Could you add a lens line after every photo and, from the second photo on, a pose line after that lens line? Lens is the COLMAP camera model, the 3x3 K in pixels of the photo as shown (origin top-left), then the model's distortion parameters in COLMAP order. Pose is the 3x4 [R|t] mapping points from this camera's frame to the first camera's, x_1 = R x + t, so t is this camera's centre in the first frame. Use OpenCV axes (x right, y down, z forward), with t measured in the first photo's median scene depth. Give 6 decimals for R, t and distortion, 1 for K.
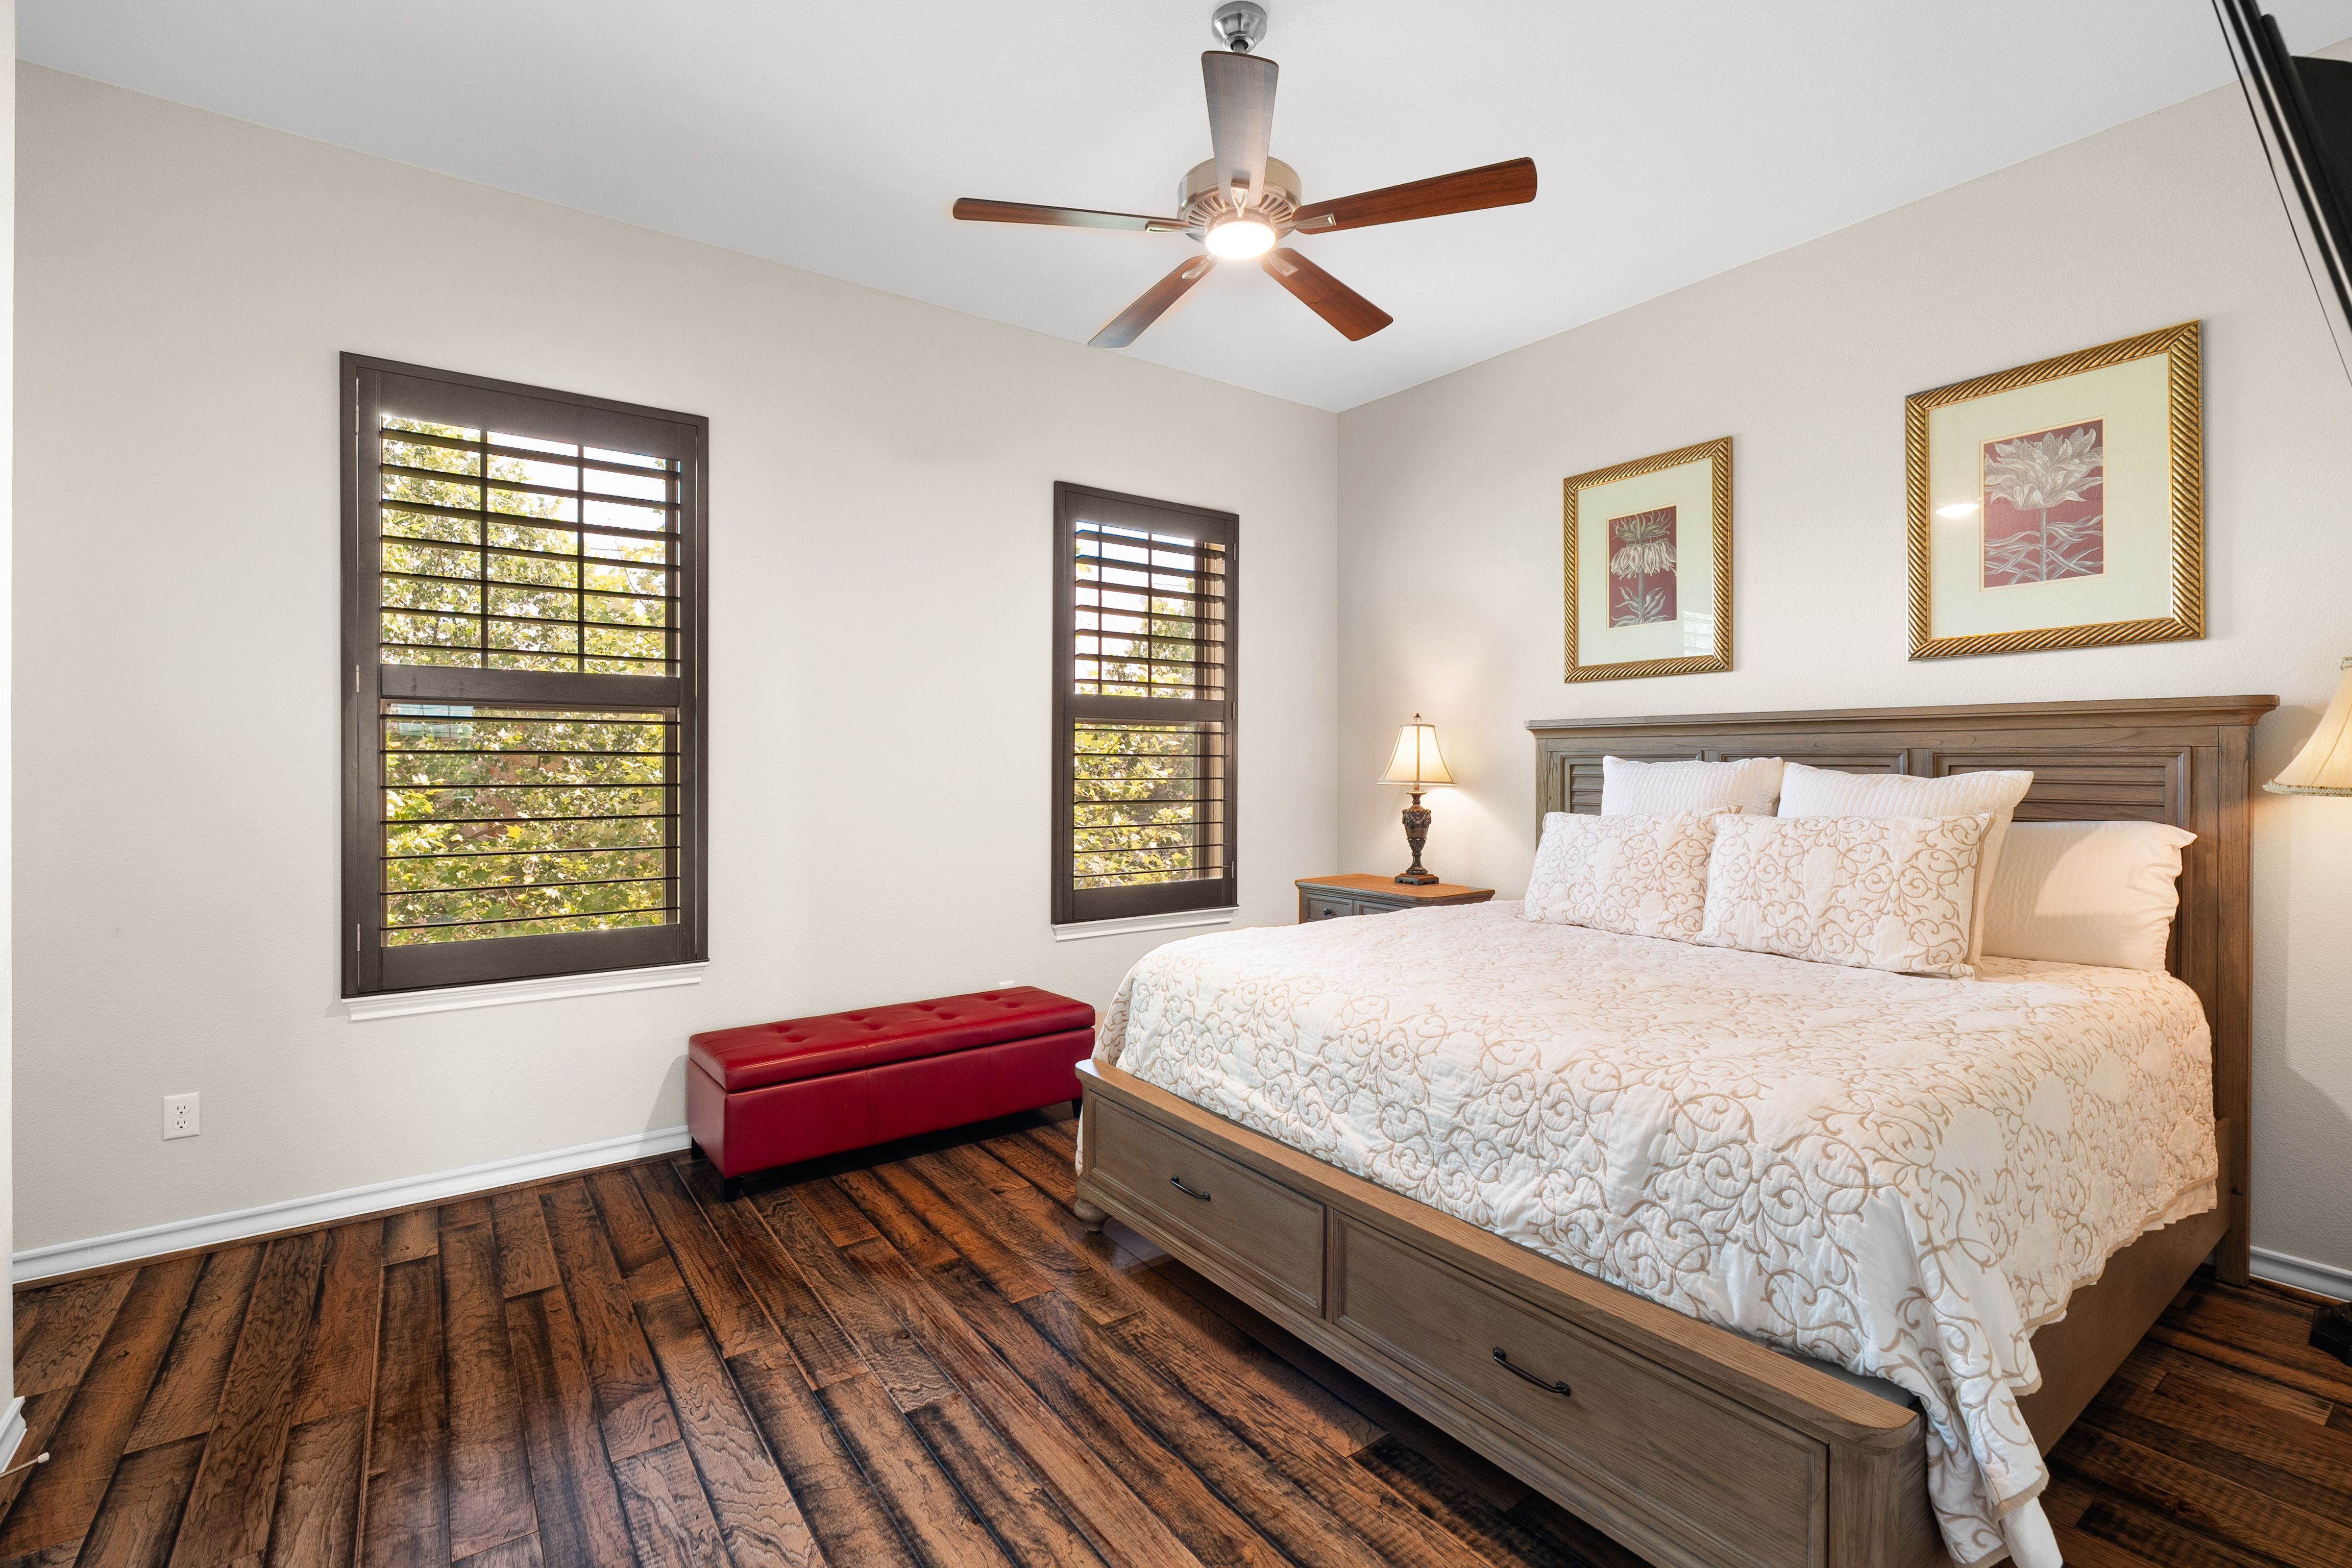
lens RADIAL K [[1025.4, 0, 1140.2], [0, 1025.4, 773.7], [0, 0, 1]] dist [-0.000044, 0.000263]
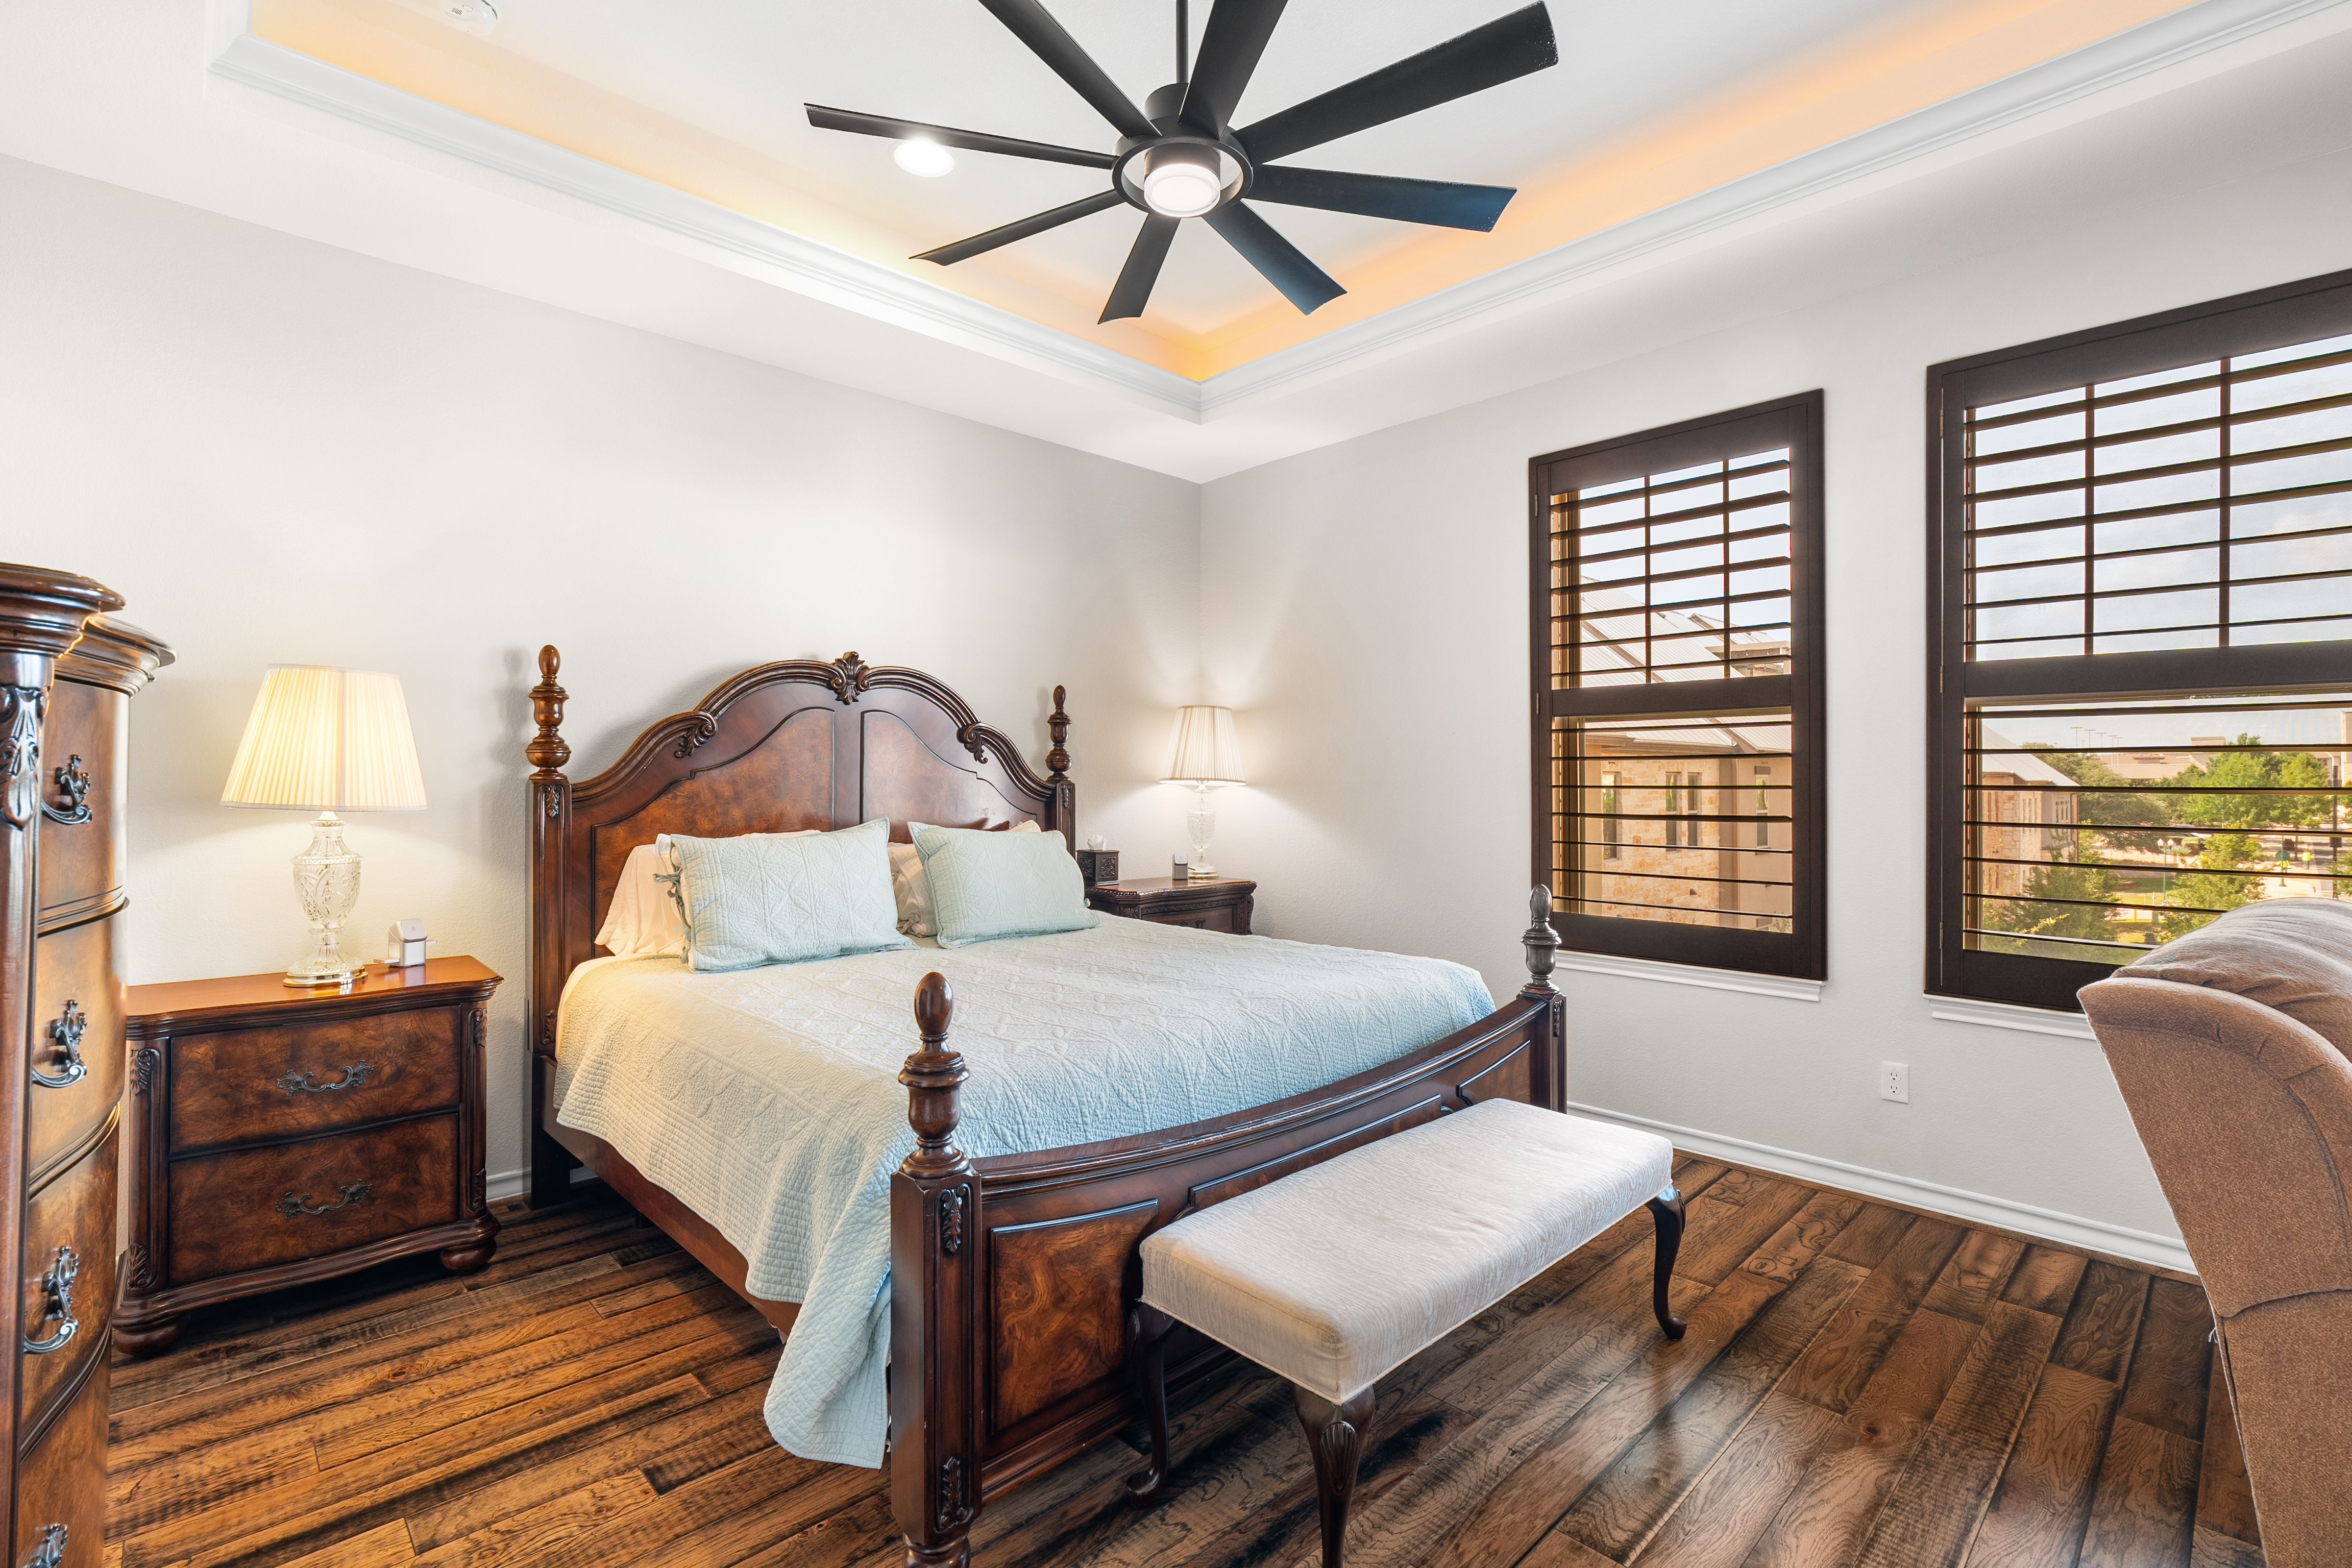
lens RADIAL K [[1054.4, 0, 1178.5], [0, 1054.4, 761.9], [0, 0, 1]] dist [-0.003271, 0.000808]
pose [[0.151240, -0.007426, -0.988469, 0.434254], [-0.003172, 0.999963, -0.007998, -0.003820], [0.988492, 0.004345, 0.151211, 0.298129]]
